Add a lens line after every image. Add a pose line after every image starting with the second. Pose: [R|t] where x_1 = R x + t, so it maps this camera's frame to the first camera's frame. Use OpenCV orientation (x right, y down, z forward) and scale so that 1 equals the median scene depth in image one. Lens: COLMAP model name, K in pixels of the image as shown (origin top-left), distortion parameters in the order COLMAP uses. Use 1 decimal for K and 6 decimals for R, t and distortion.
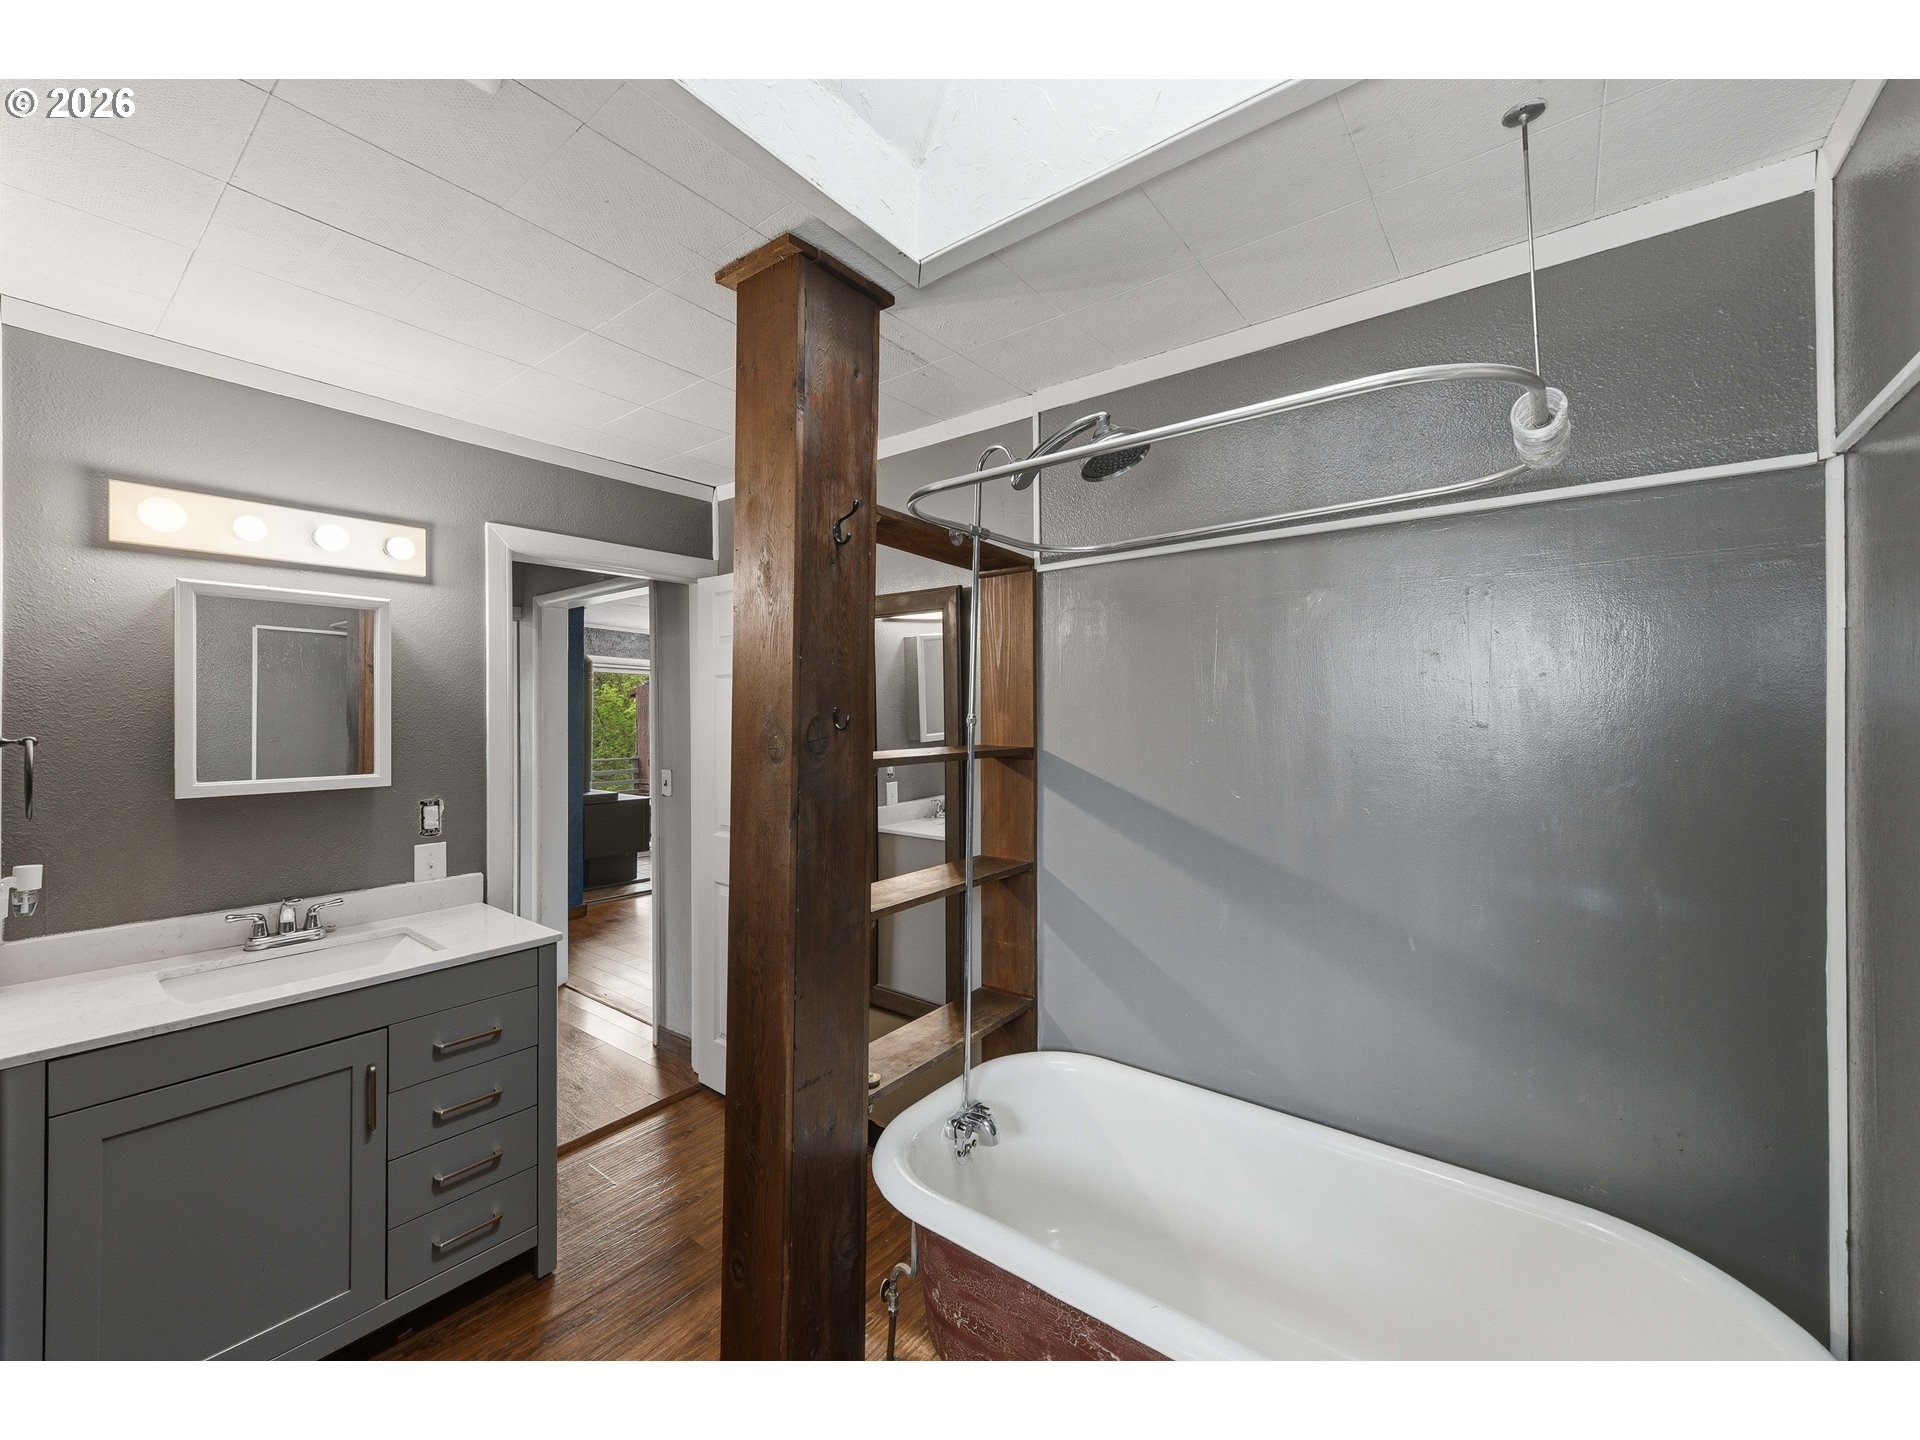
lens RADIAL K [[767.5, 0, 959.1], [0, 767.5, 715.9], [0, 0, 1]] dist [-0.001524, -0.002338]
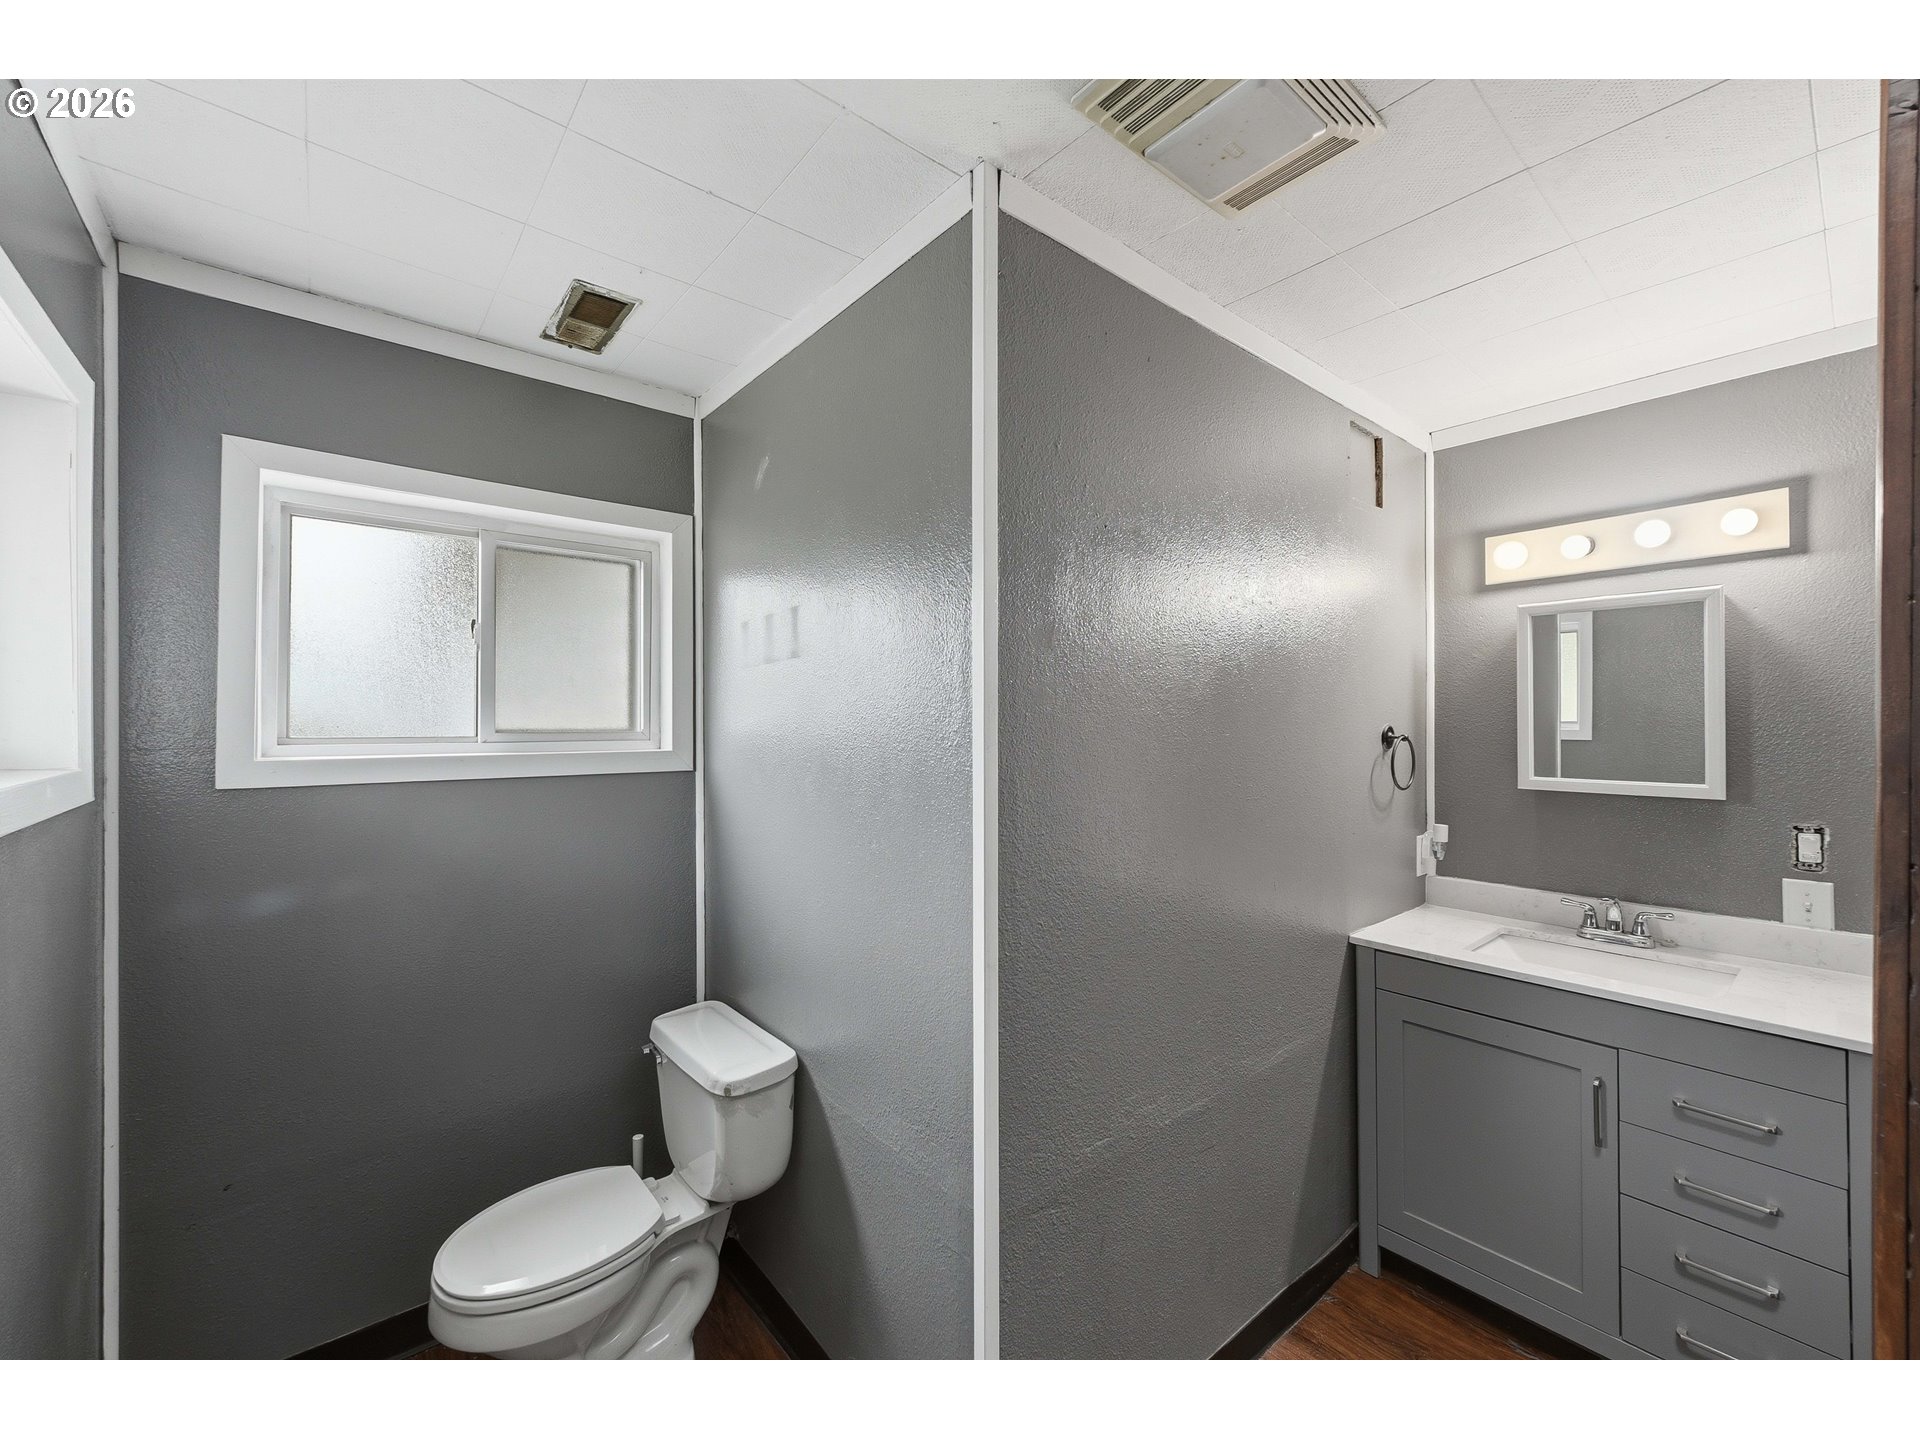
lens RADIAL K [[767.5, 0, 962.0], [0, 767.5, 719.6], [0, 0, 1]] dist [-0.001524, -0.002338]
pose [[-0.233911, -0.001014, -0.972258, 0.329478], [0.003069, 0.999994, -0.001781, -0.000834], [0.972253, -0.003400, -0.233906, 0.398121]]
